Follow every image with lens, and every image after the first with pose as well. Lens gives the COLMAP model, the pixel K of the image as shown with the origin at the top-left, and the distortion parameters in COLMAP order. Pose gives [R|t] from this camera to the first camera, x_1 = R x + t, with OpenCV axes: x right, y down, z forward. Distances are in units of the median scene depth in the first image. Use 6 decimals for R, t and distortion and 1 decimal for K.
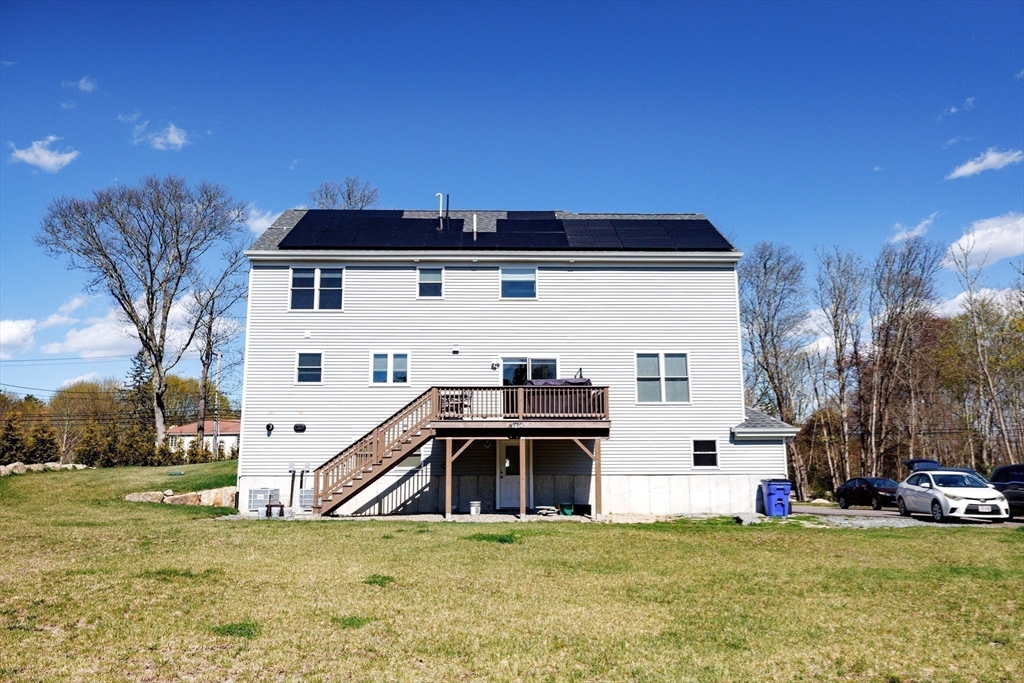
lens RADIAL K [[806.0, 0, 512.0], [0, 806.0, 341.5], [0, 0, 1]] dist [0.010526, -0.000215]
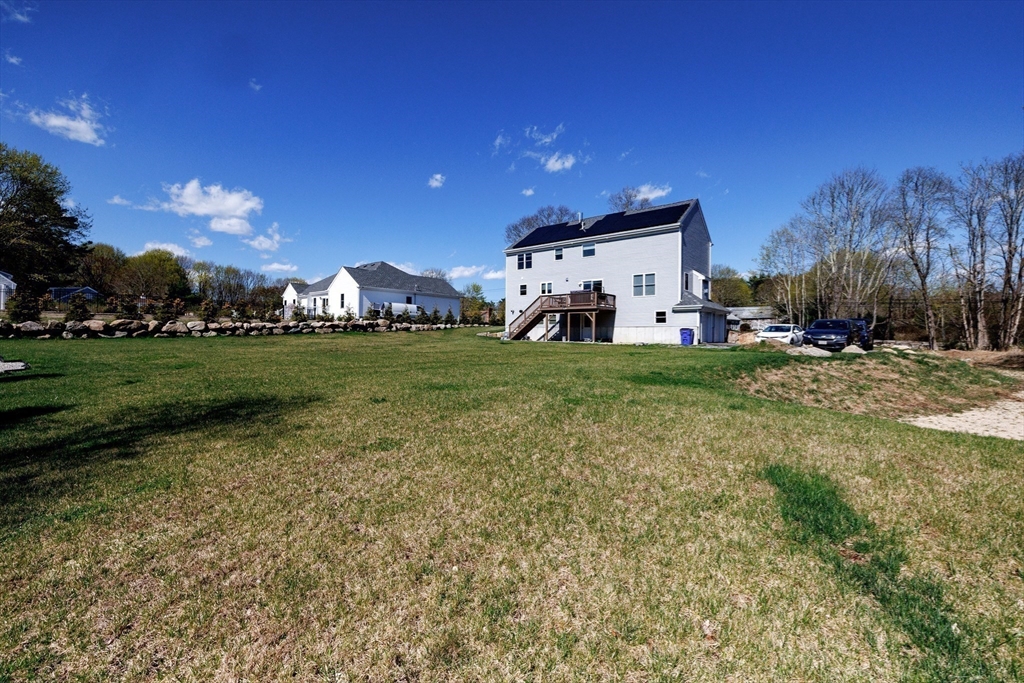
lens RADIAL K [[428.4, 0, 512.0], [0, 428.4, 341.5], [0, 0, 1]] dist [-0.001567, -0.000002]
pose [[0.759952, 0.017141, -0.649753, 0.697778], [0.104409, 0.983451, 0.148061, -0.017037], [0.641539, -0.180360, 0.745586, -0.180460]]
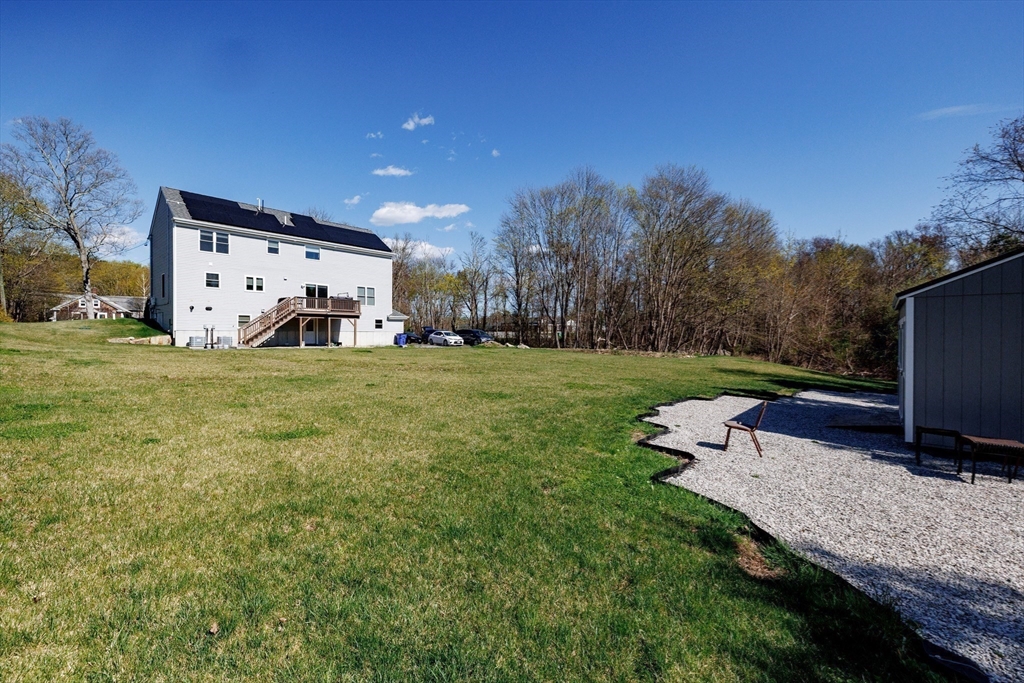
lens RADIAL K [[428.4, 0, 512.0], [0, 428.4, 341.5], [0, 0, 1]] dist [-0.001567, -0.000002]
pose [[0.677665, -0.008397, 0.735322, -0.543778], [-0.132712, 0.982120, 0.133521, -0.063854], [-0.723296, -0.188069, 0.664434, -0.344382]]
